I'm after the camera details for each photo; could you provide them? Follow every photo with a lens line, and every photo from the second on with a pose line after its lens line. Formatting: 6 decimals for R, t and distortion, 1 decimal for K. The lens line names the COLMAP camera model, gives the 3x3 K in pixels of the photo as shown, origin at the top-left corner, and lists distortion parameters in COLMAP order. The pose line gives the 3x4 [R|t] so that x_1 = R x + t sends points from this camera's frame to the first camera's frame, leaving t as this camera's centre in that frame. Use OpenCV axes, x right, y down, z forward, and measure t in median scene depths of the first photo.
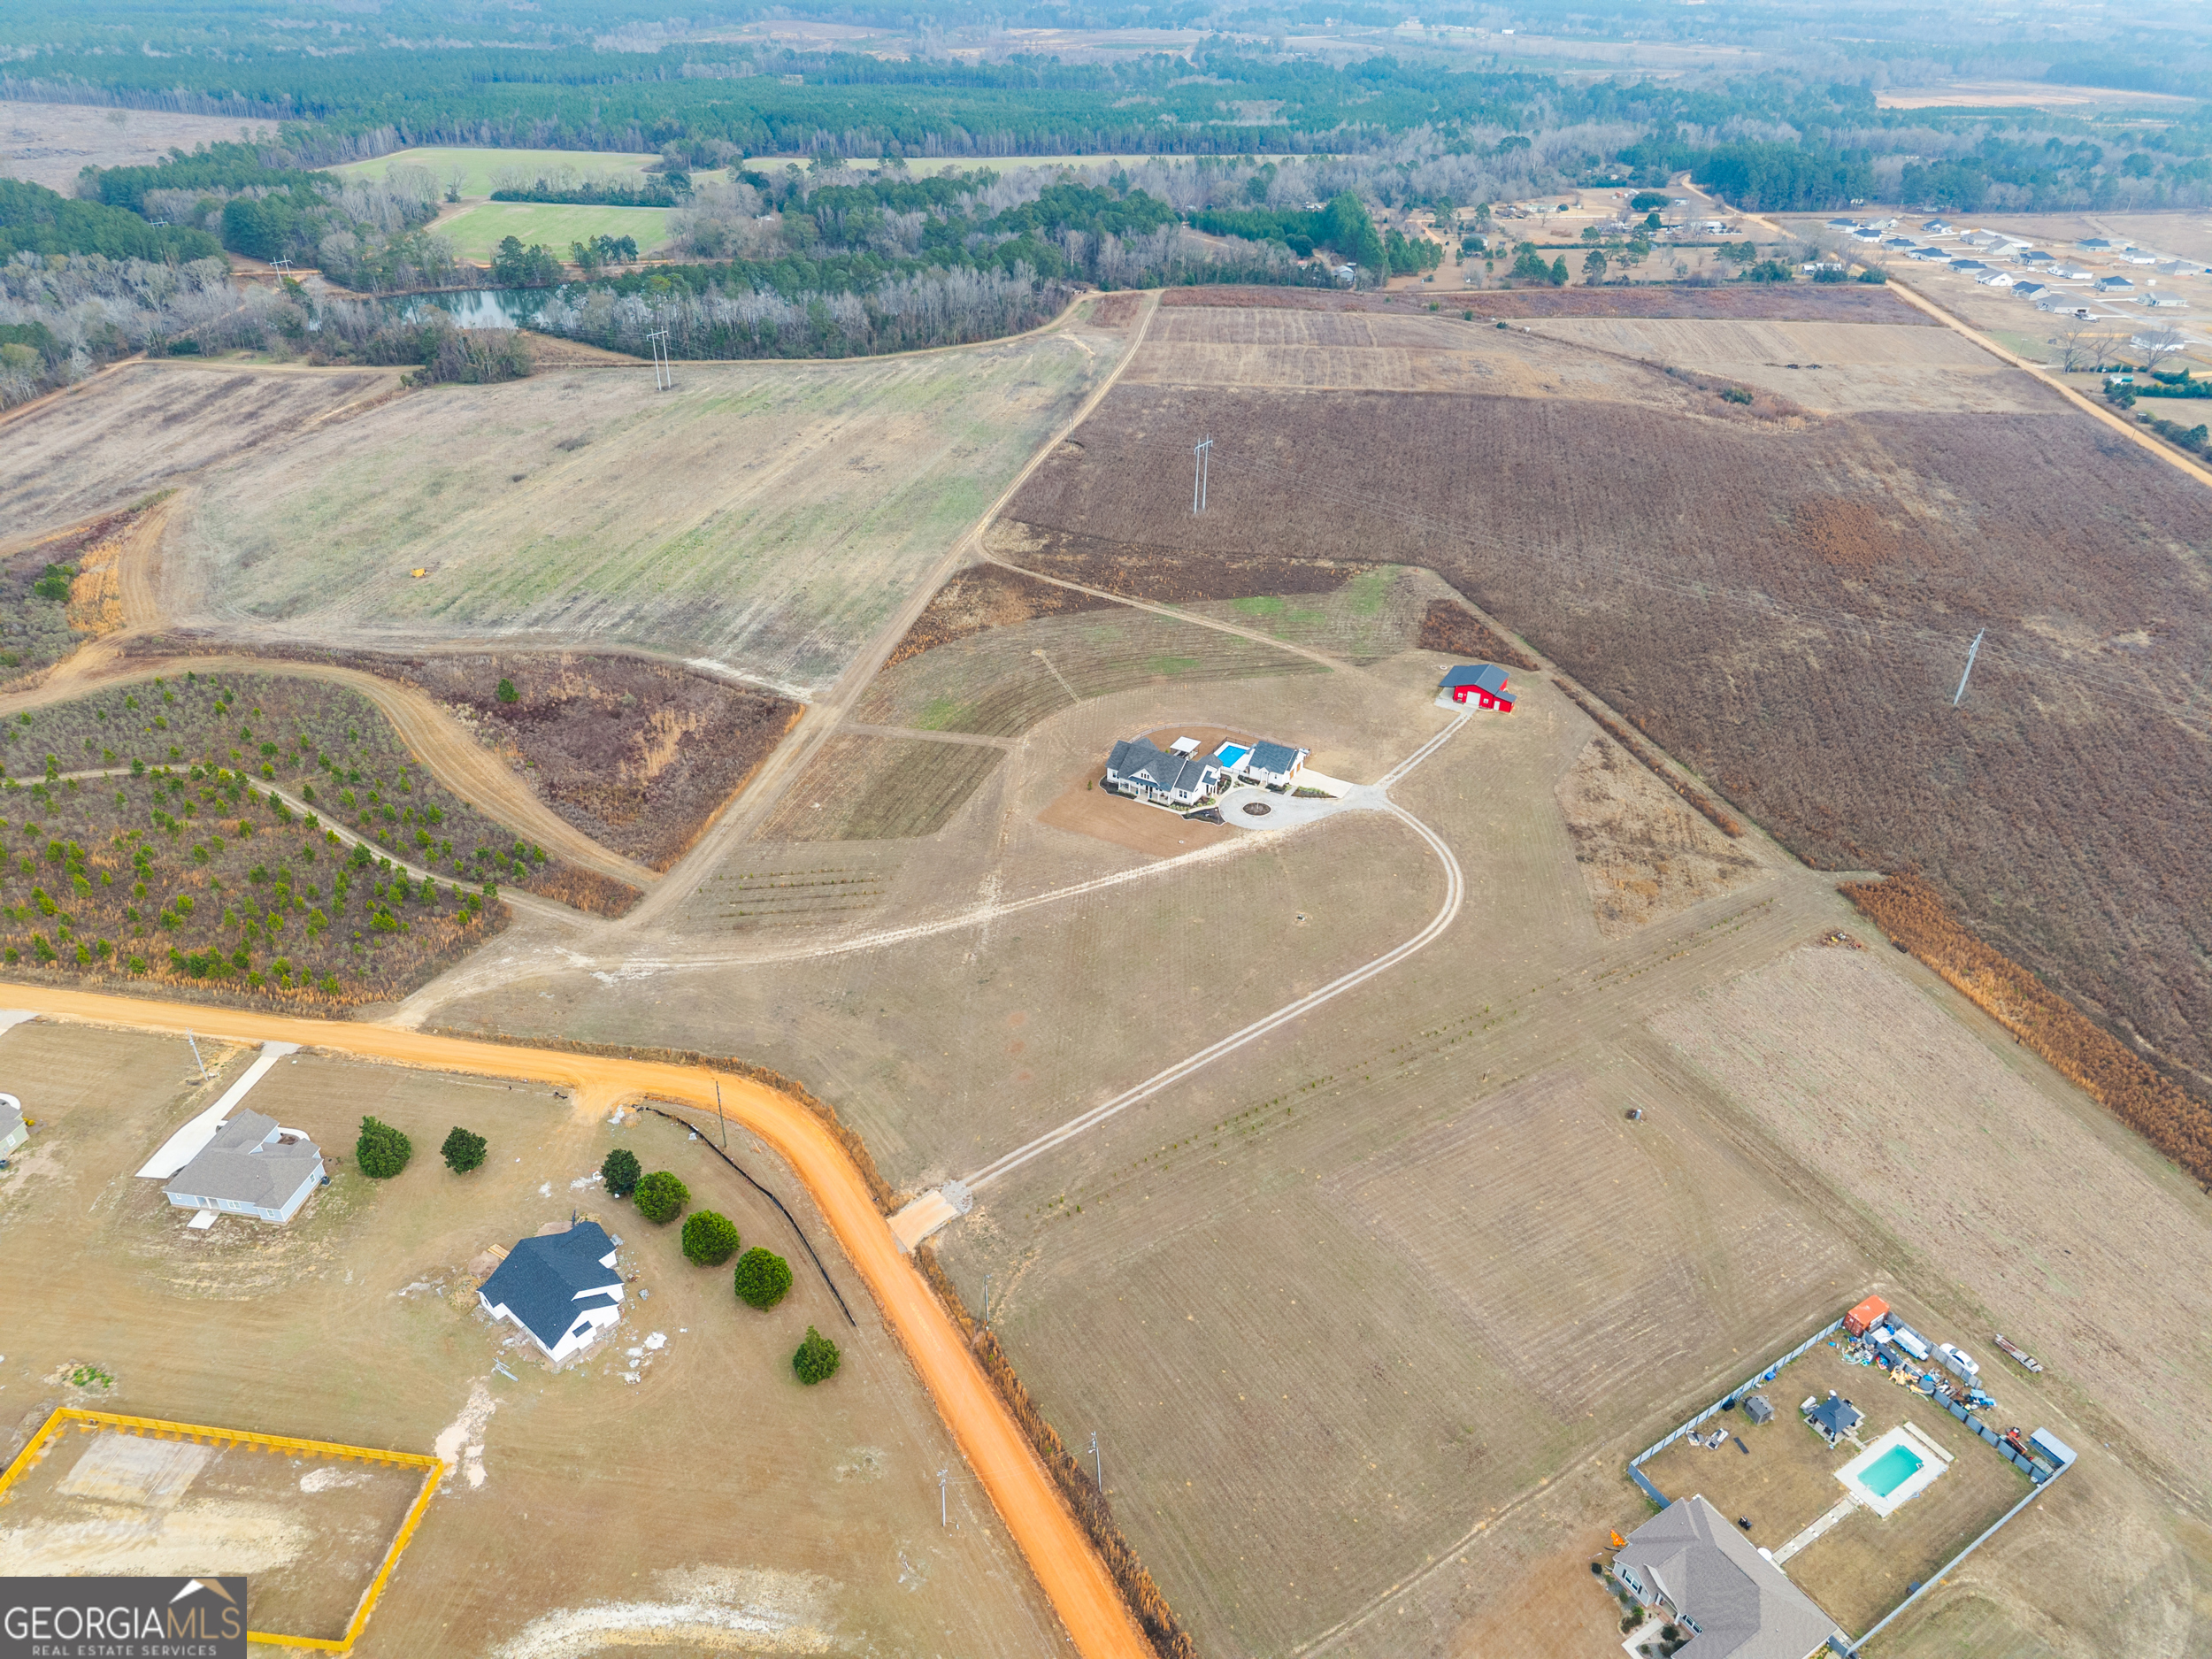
lens RADIAL K [[1479.7, 0, 1106.0], [0, 1479.7, 829.5], [0, 0, 1]] dist [0.007113, -0.004153]
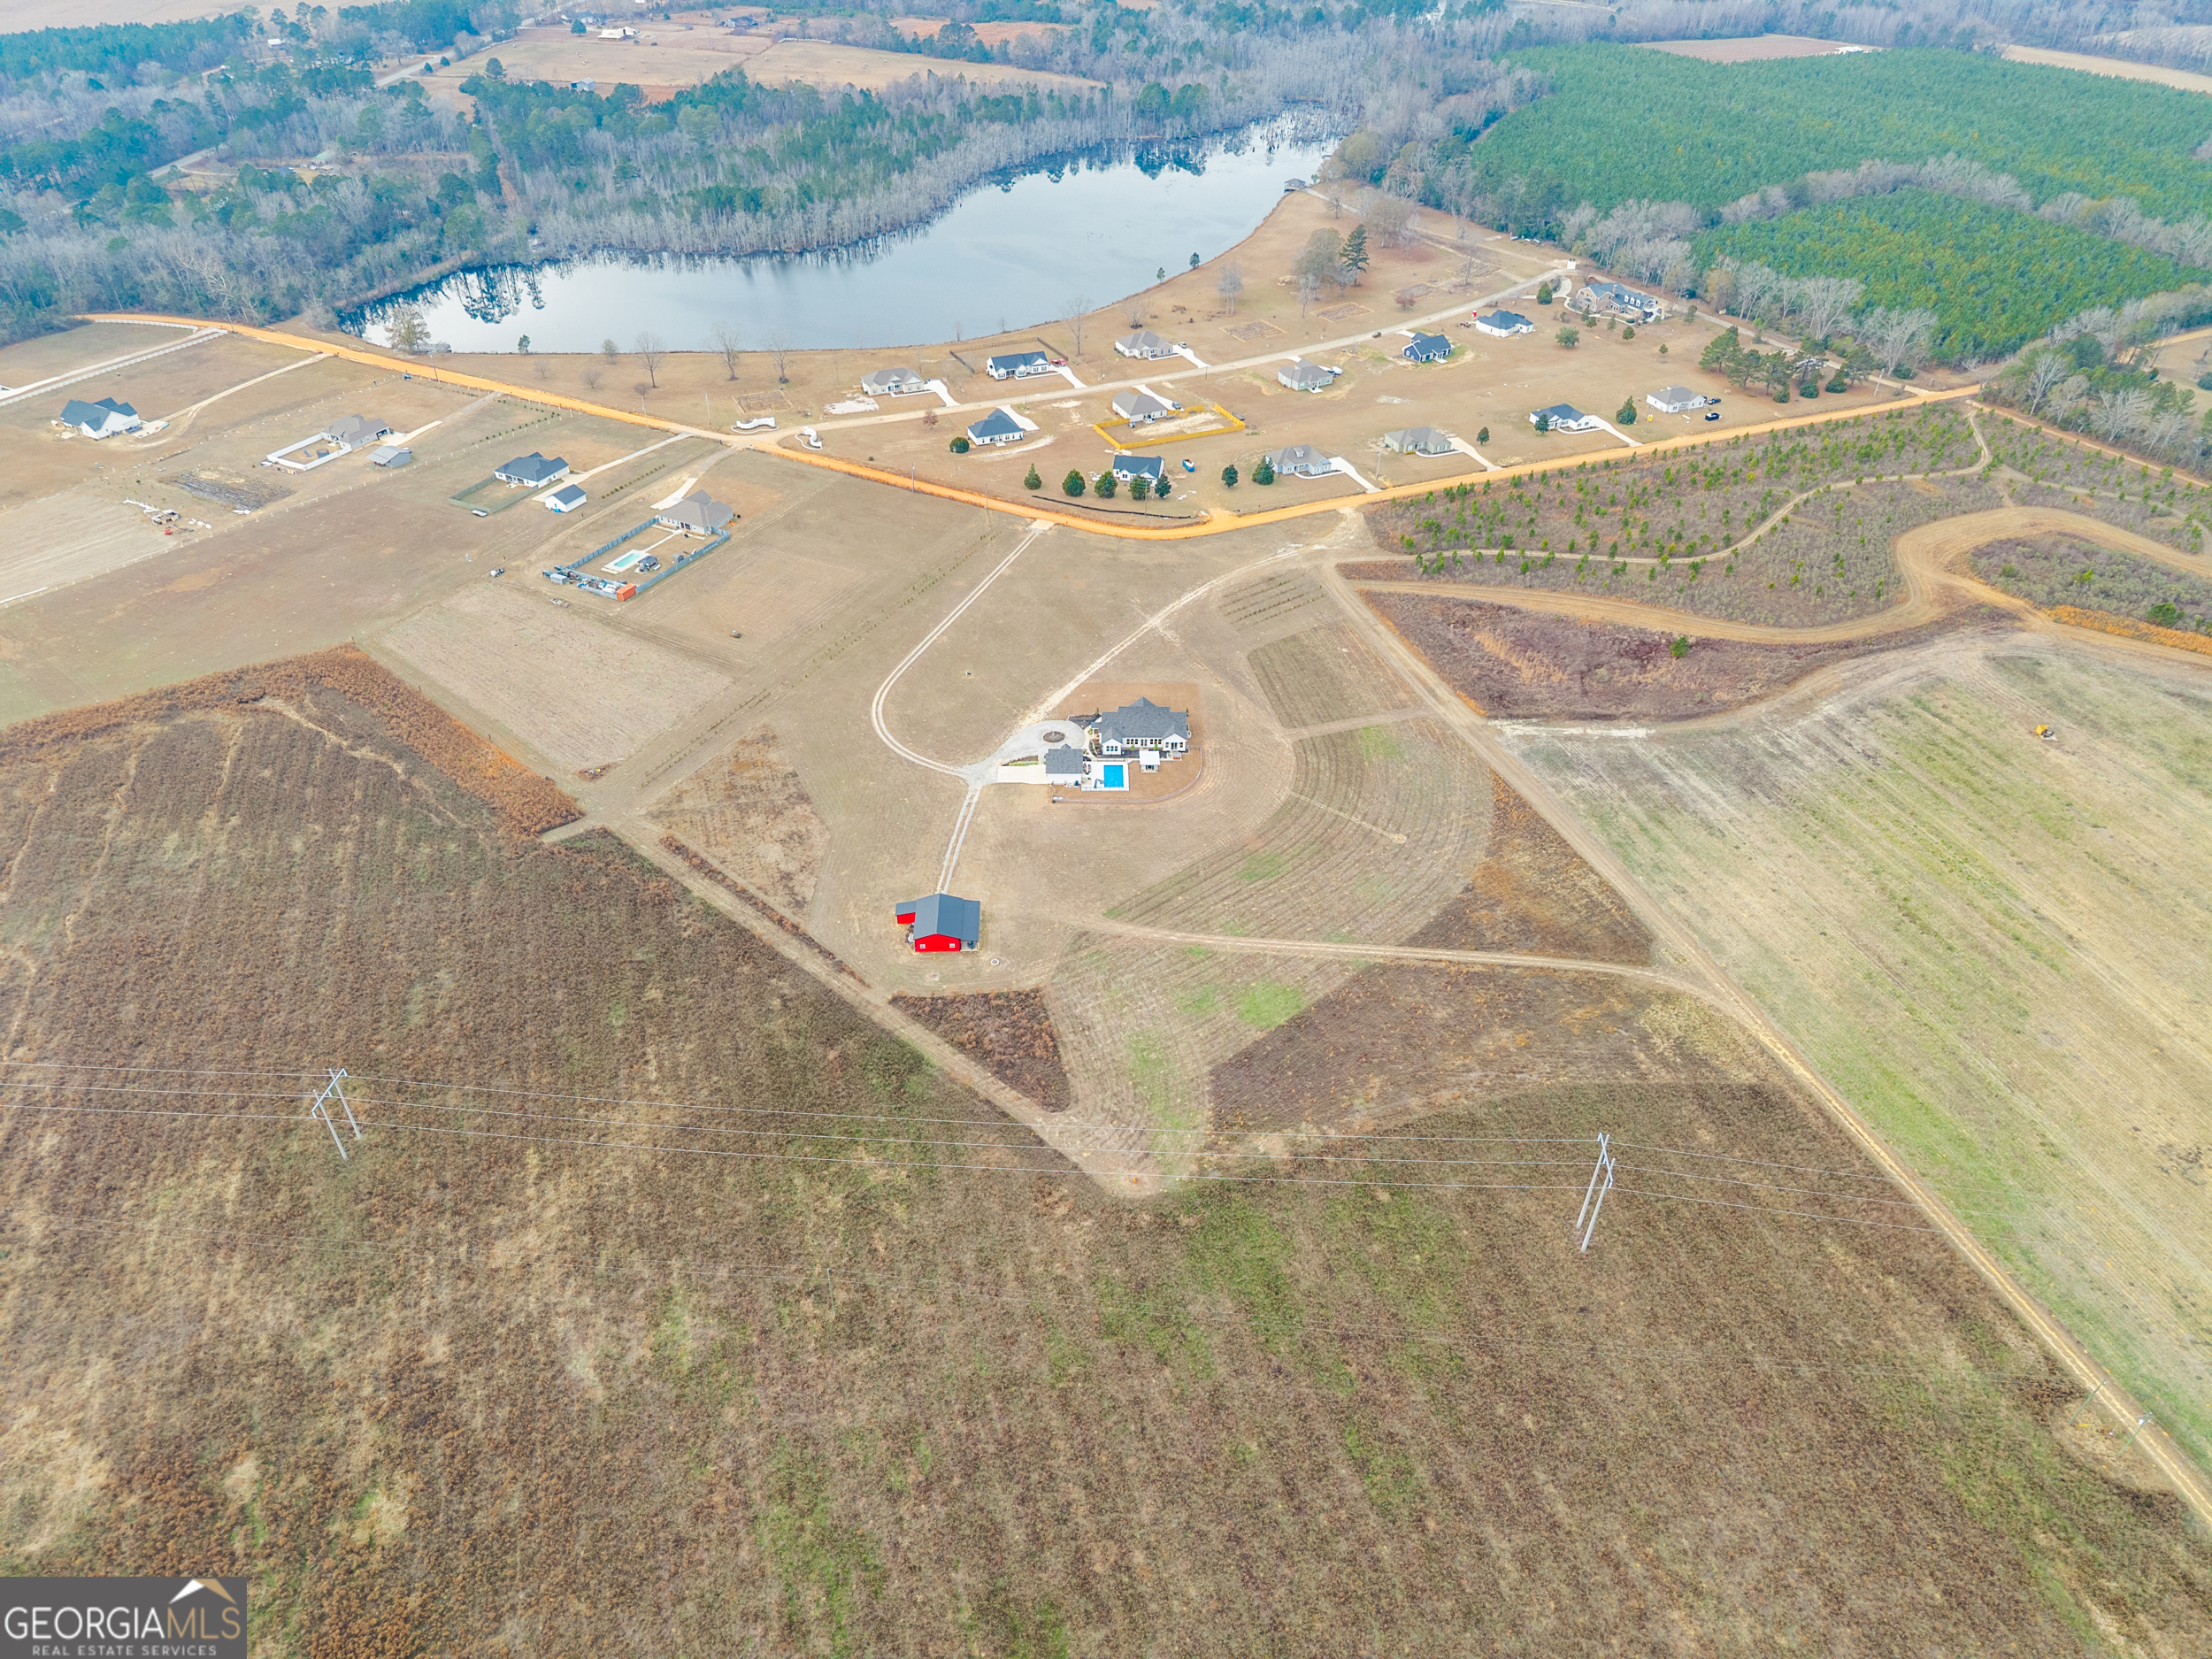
lens RADIAL K [[1479.7, 0, 1106.0], [0, 1479.7, 829.5], [0, 0, 1]] dist [0.007113, -0.004153]
pose [[-0.859567, 0.289118, -0.421374, 0.552936], [-0.287912, 0.407256, 0.866746, -0.965813], [0.422199, 0.866345, -0.266823, 1.301072]]
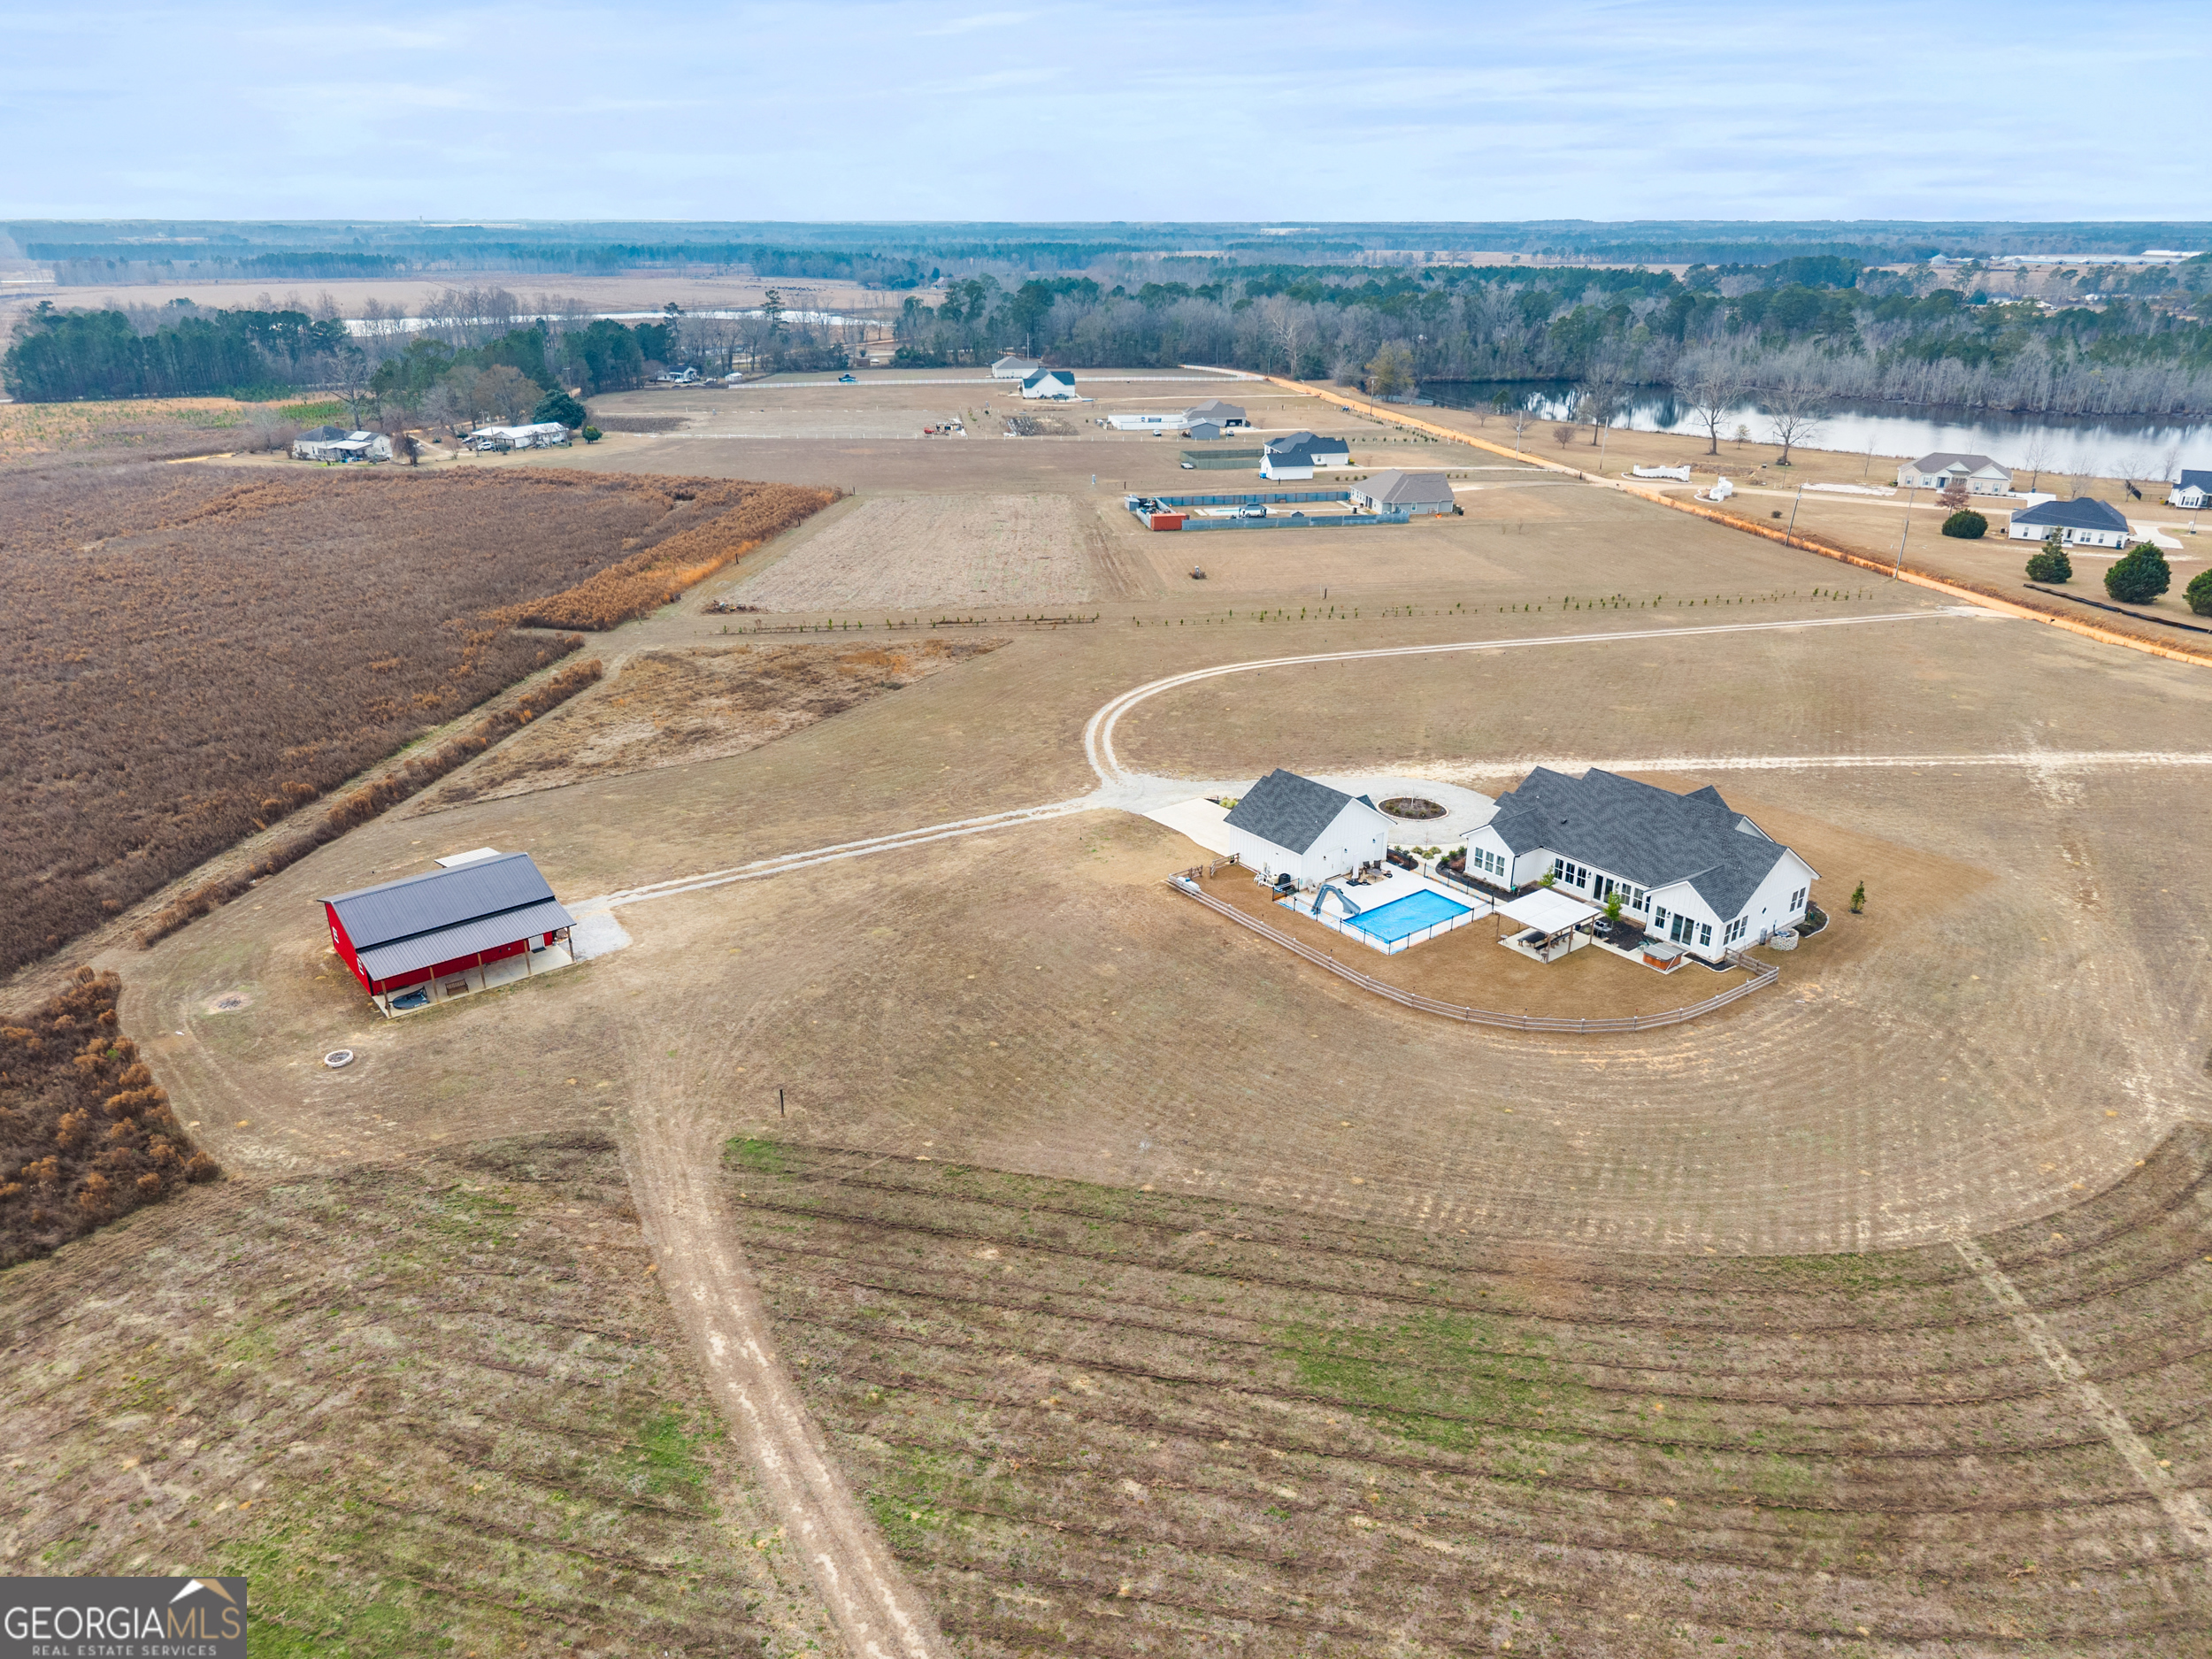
lens RADIAL K [[1479.7, 0, 1106.0], [0, 1479.7, 829.5], [0, 0, 1]] dist [0.007113, -0.004153]
pose [[-0.926802, -0.156698, 0.341296, 0.036367], [0.184027, 0.602708, 0.776452, -0.329375], [-0.327370, 0.782425, -0.529755, 1.163865]]
